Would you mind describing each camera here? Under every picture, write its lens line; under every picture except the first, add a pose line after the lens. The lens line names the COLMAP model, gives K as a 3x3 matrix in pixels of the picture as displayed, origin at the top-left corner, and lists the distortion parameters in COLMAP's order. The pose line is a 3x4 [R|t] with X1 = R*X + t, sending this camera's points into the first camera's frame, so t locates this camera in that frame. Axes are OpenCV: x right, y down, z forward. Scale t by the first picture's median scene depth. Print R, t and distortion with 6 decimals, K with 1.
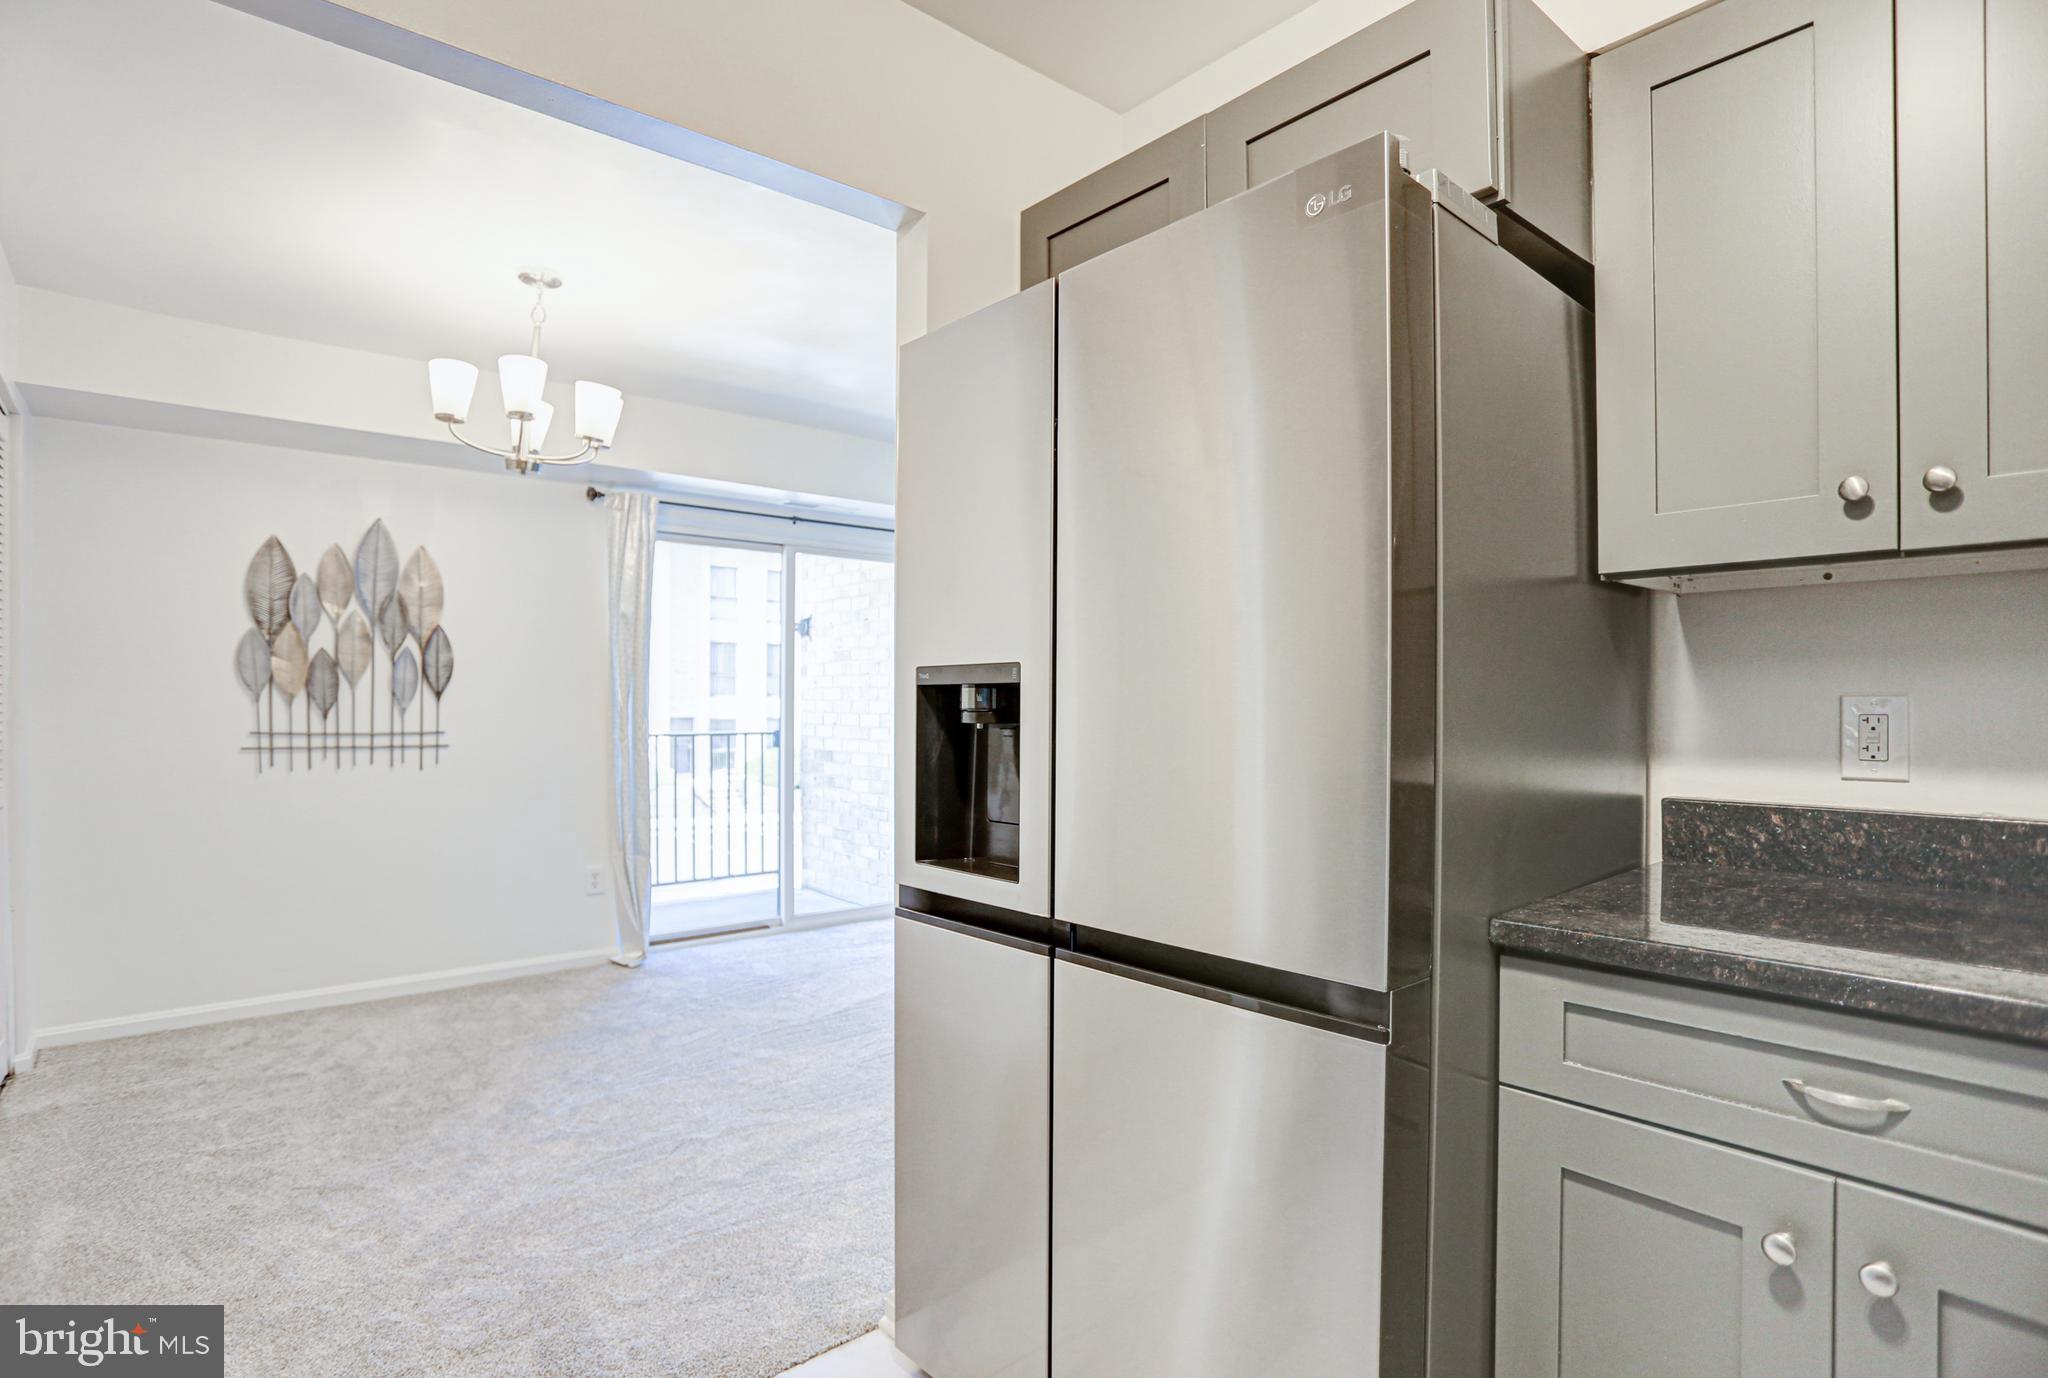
lens RADIAL K [[1015.0, 0, 935.4], [0, 1015.0, 707.0], [0, 0, 1]] dist [-0.022754, 0.013973]
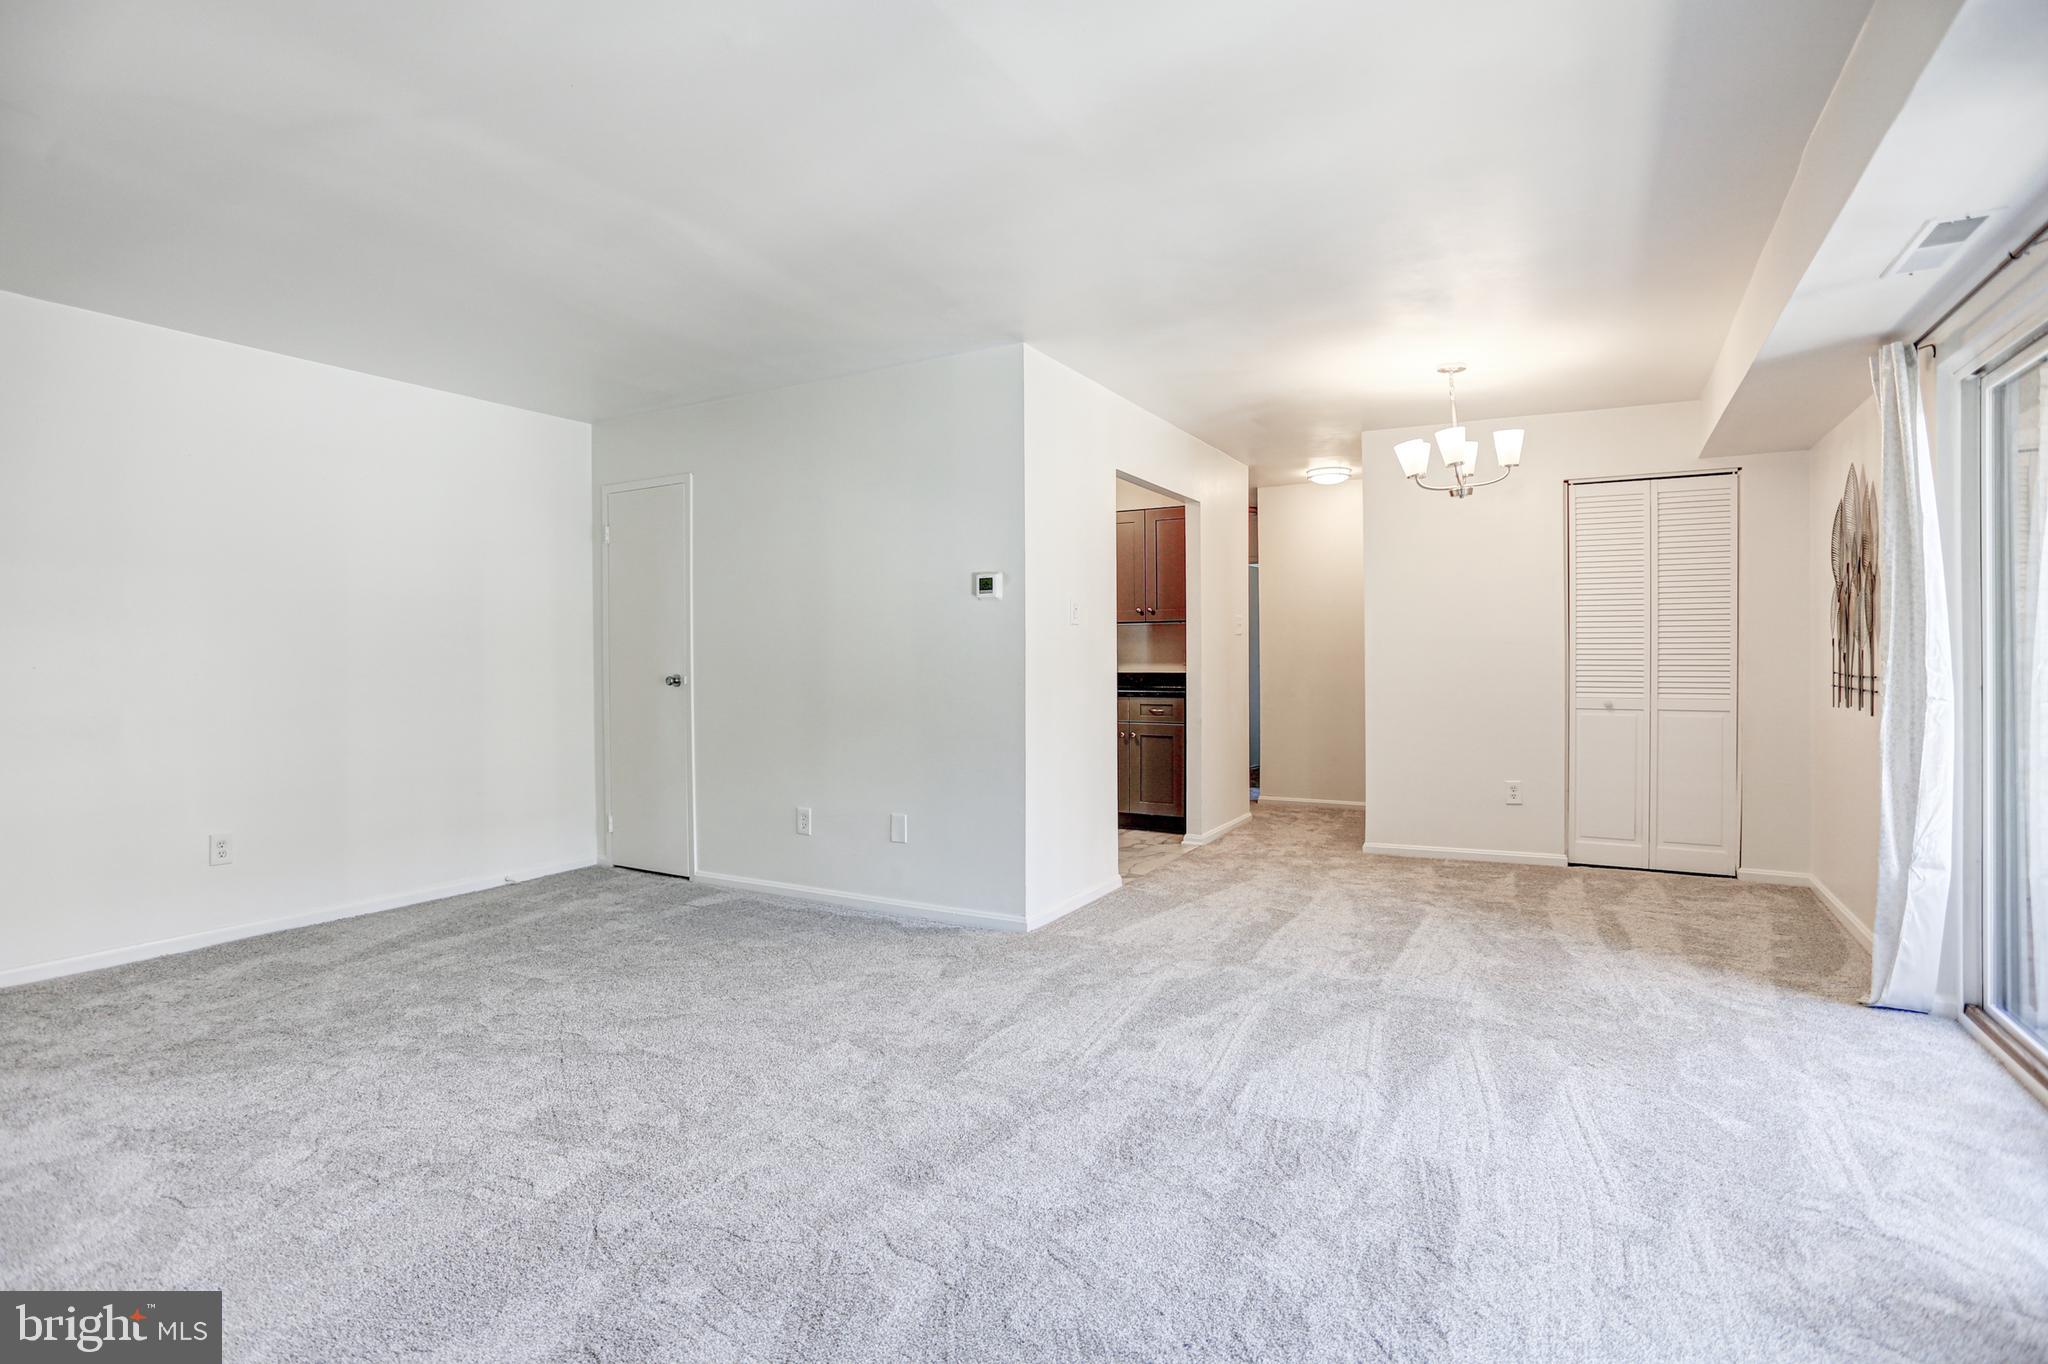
lens RADIAL K [[1015.3, 0, 1019.5], [0, 1015.3, 672.9], [0, 0, 1]] dist [-0.077224, 0.036766]
pose [[-0.917067, 0.007327, -0.398666, 0.611434], [-0.001011, 0.999785, 0.020701, 0.003659], [0.398733, 0.019387, -0.916862, 1.577879]]
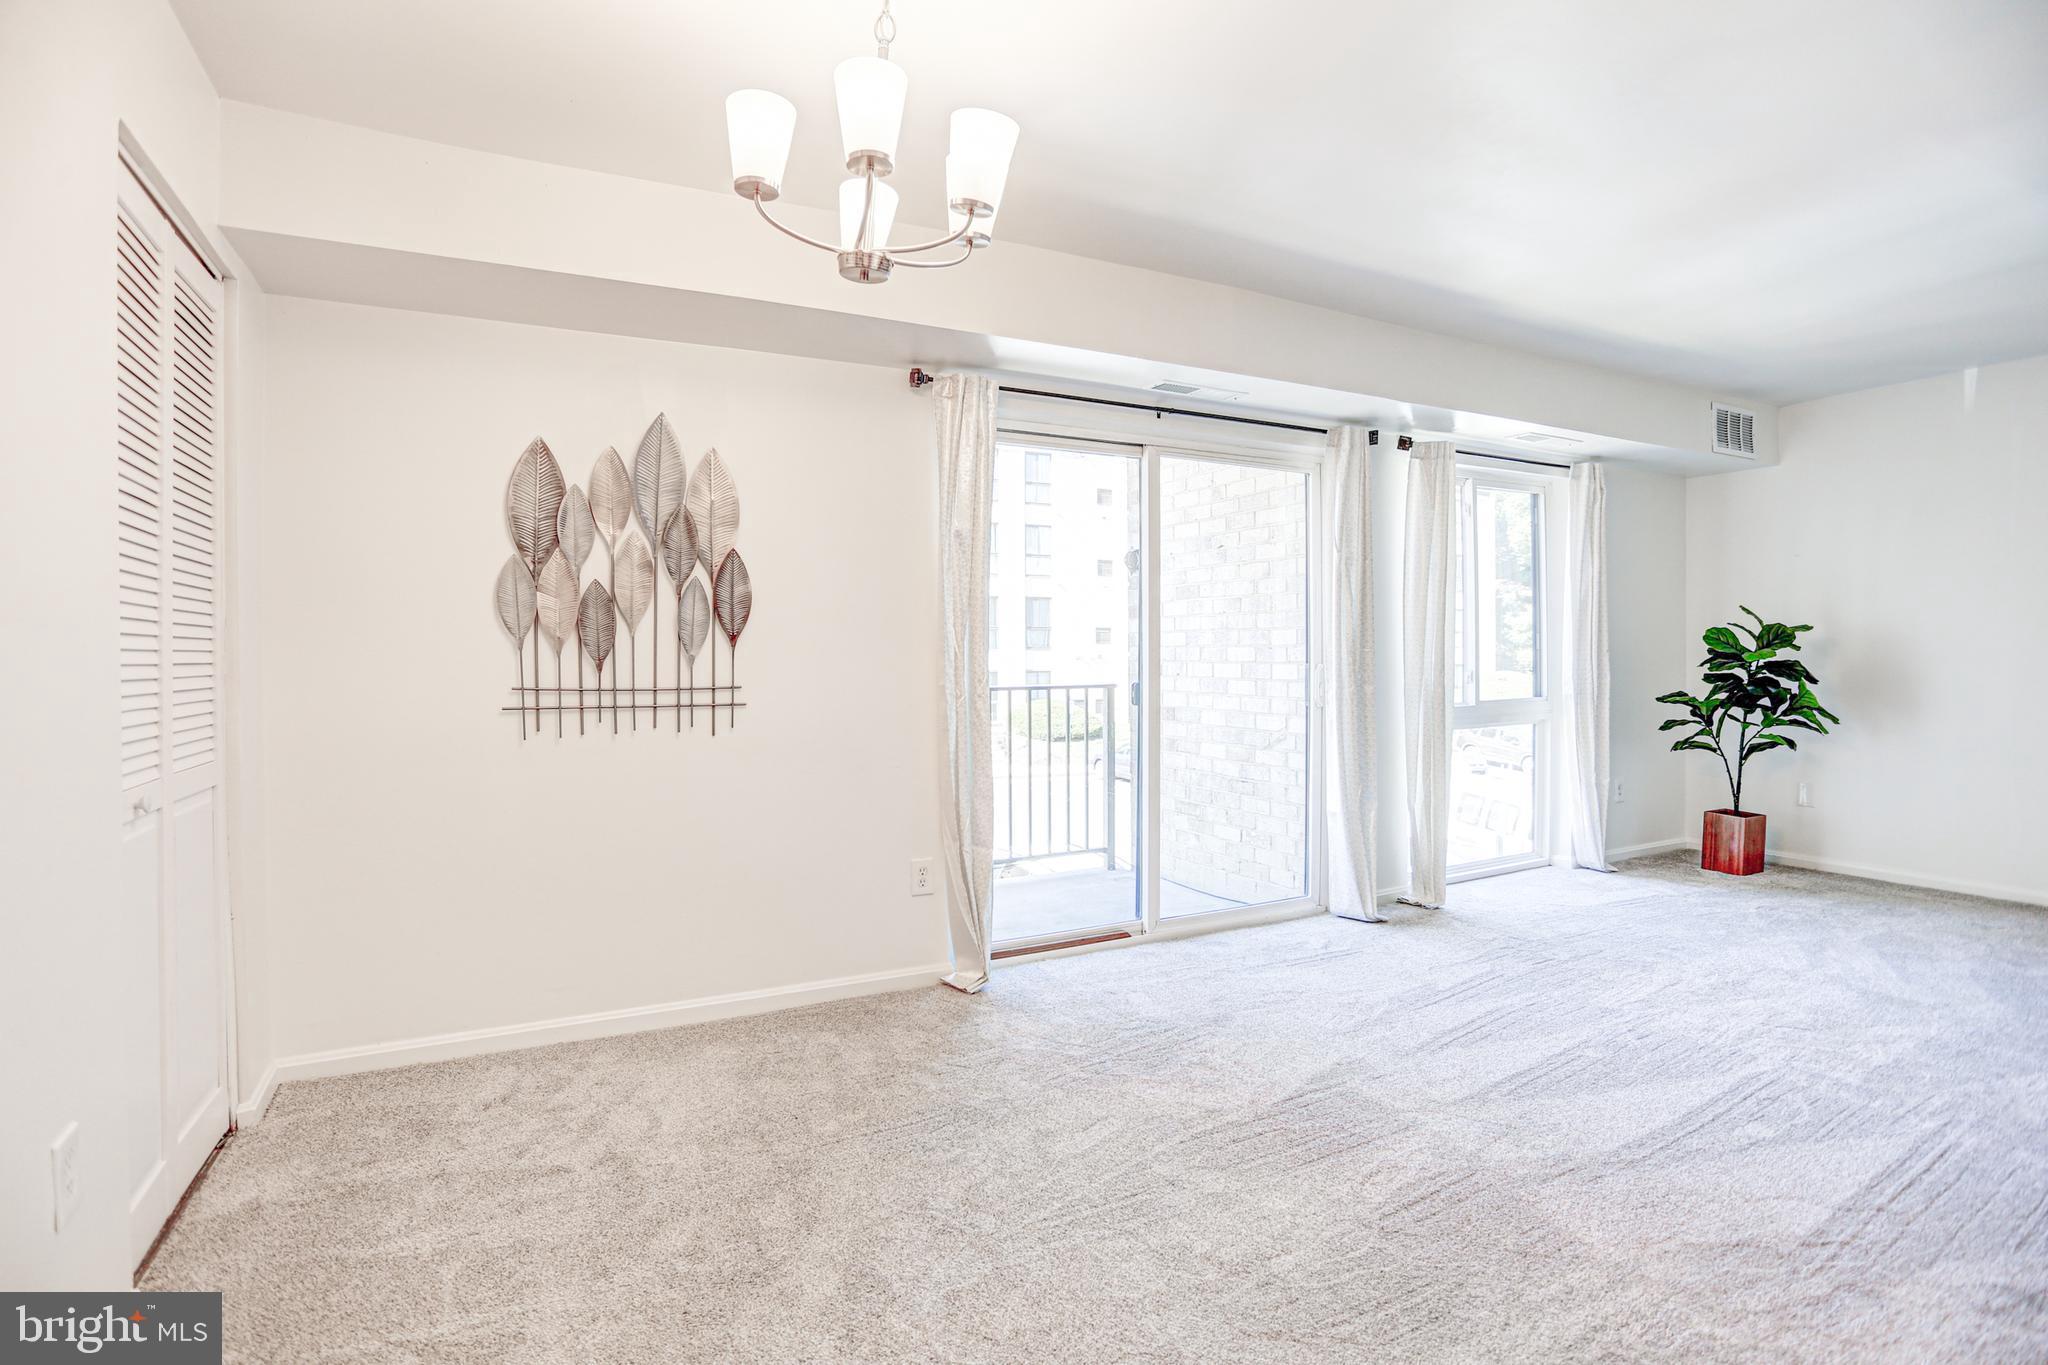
lens RADIAL K [[964.0, 0, 983.9], [0, 964.0, 655.5], [0, 0, 1]] dist [-0.041334, 0.000437]
pose [[0.981036, -0.008022, -0.193659, -0.165966], [0.007160, 0.999961, -0.005148, 0.006000], [0.193693, 0.003664, 0.981055, 0.323767]]
